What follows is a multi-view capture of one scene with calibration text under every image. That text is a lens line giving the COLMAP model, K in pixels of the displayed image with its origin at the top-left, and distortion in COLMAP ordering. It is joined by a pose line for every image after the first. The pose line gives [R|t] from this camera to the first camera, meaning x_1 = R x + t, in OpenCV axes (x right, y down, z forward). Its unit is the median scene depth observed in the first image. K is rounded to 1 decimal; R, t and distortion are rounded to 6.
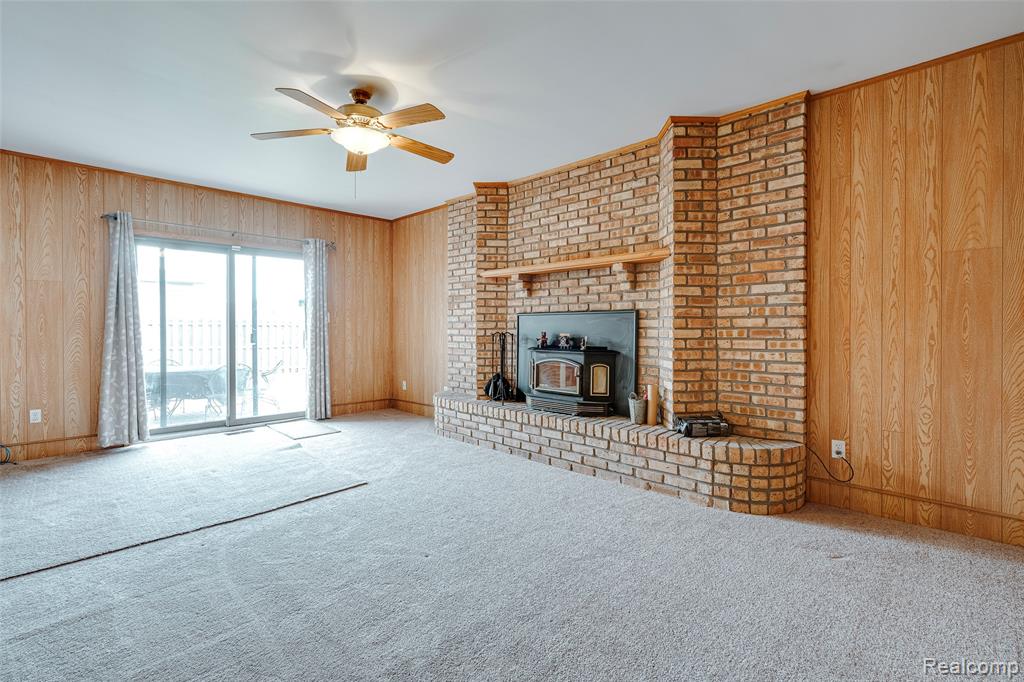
lens RADIAL K [[460.7, 0, 504.0], [0, 460.7, 333.5], [0, 0, 1]] dist [-0.020796, 0.005103]
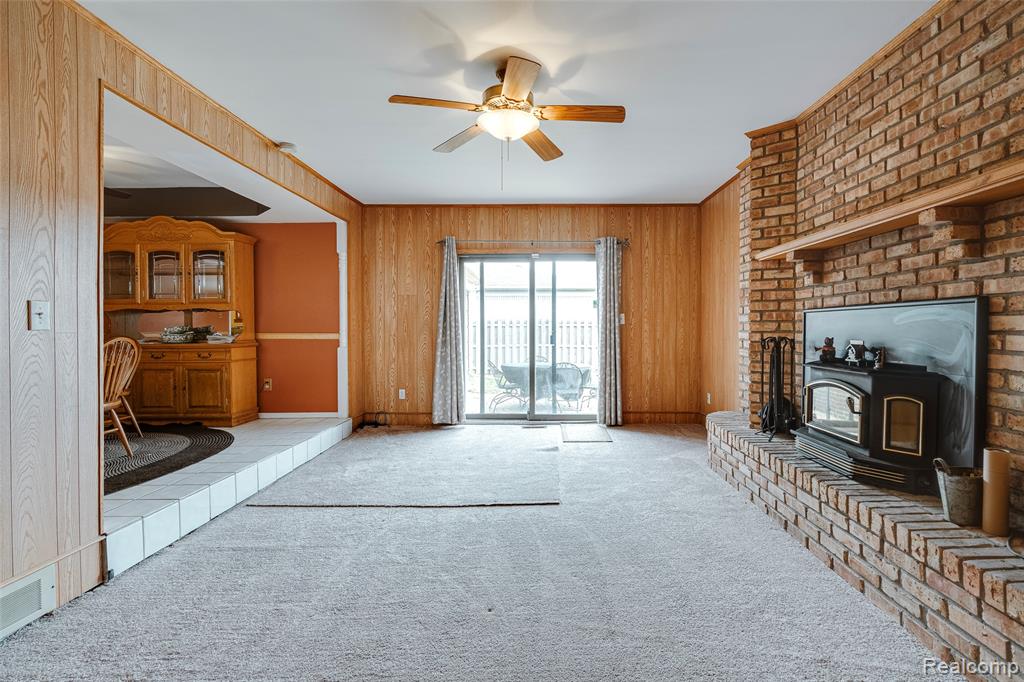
lens RADIAL K [[479.7, 0, 546.0], [0, 479.7, 336.1], [0, 0, 1]] dist [-0.012930, 0.004443]
pose [[0.708595, 0.010345, -0.705540, 0.293387], [-0.007369, 0.999946, 0.007261, -0.007444], [0.705577, 0.000054, 0.708633, 0.270378]]
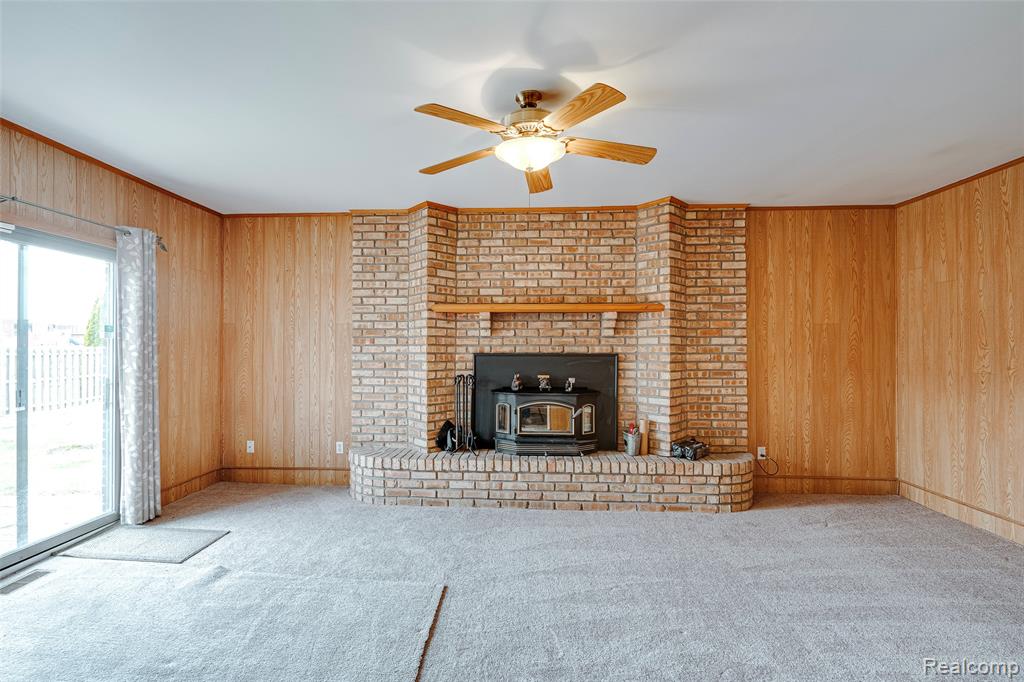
lens RADIAL K [[479.7, 0, 486.8], [0, 479.7, 343.3], [0, 0, 1]] dist [-0.012930, 0.004443]
pose [[0.755064, 0.007923, 0.655603, -0.664018], [0.005694, 0.999810, -0.018641, -0.052439], [-0.655626, 0.017808, 0.754875, 0.297625]]
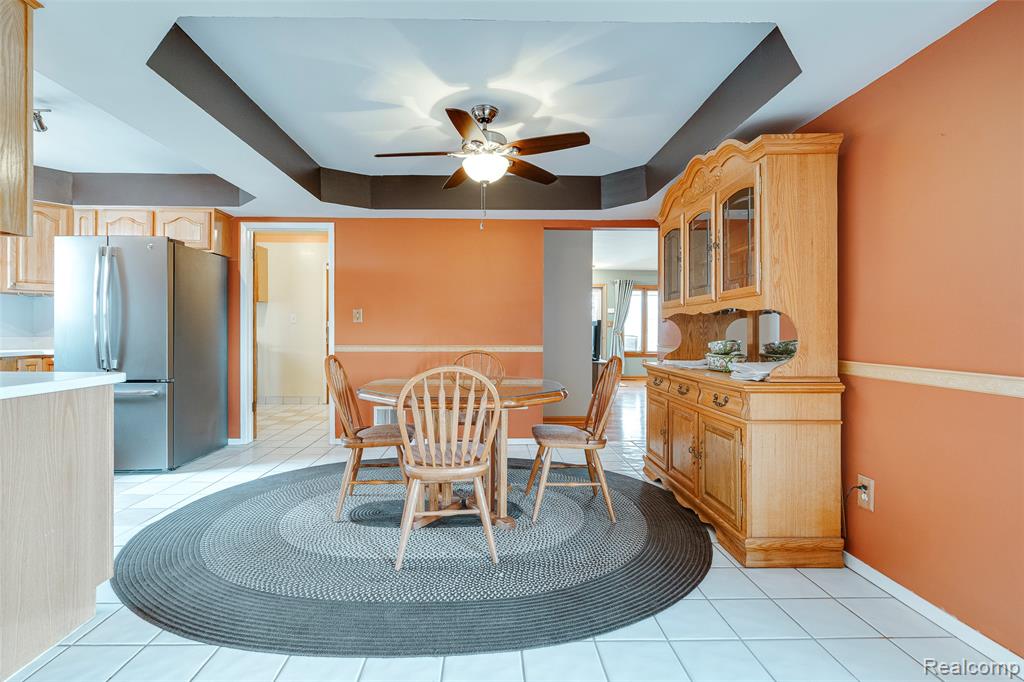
lens RADIAL K [[514.0, 0, 479.9], [0, 514.0, 335.9], [0, 0, 1]] dist [-0.000386, -0.003884]
pose [[-0.729224, 0.005112, -0.684256, -0.507367], [-0.010665, 0.999766, 0.018834, -0.035395], [0.684192, 0.021032, -0.728998, 0.787335]]
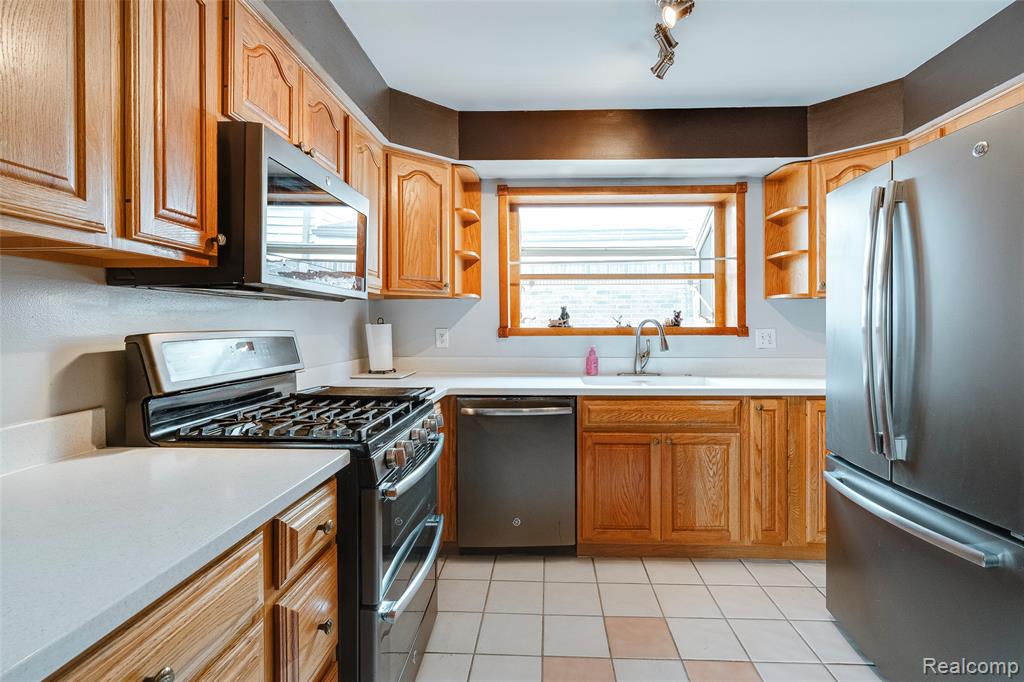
lens RADIAL K [[479.7, 0, 540.4], [0, 479.7, 323.9], [0, 0, 1]] dist [-0.012930, 0.004443]
pose [[-0.688966, 0.004256, 0.724781, -0.743195], [0.013054, 0.999893, 0.006538, -0.065799], [-0.724676, 0.013965, -0.688948, 0.099600]]
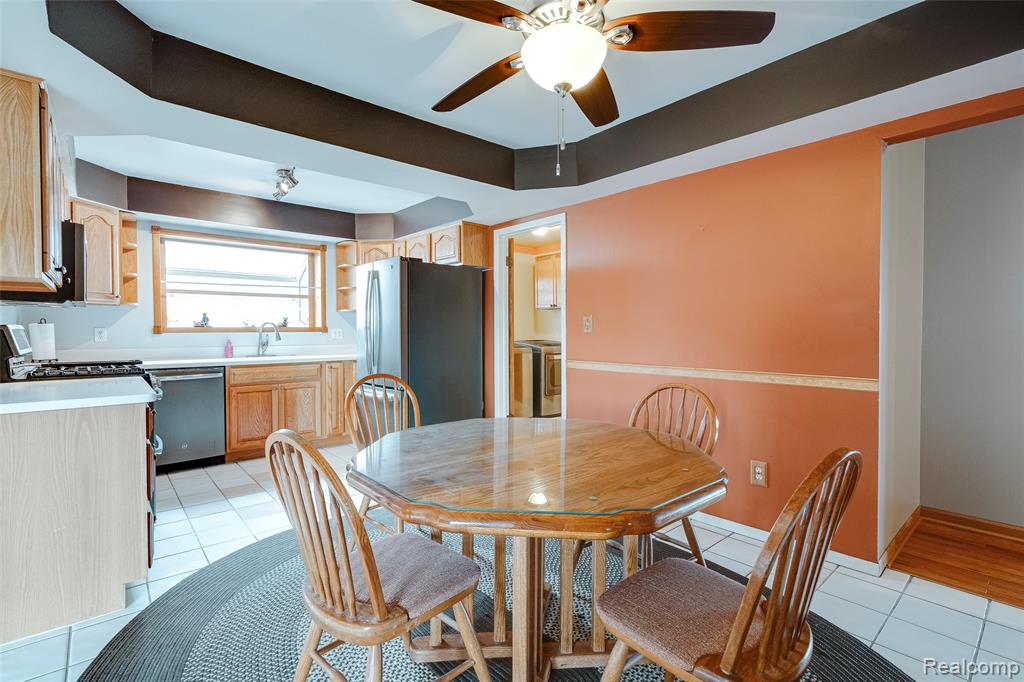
lens RADIAL K [[479.7, 0, 493.7], [0, 479.7, 336.6], [0, 0, 1]] dist [-0.012930, 0.004443]
pose [[-0.994897, 0.002613, 0.100861, -1.027668], [0.005325, 0.999631, 0.026625, -0.058259], [-0.100754, 0.027026, -0.994544, 0.641874]]
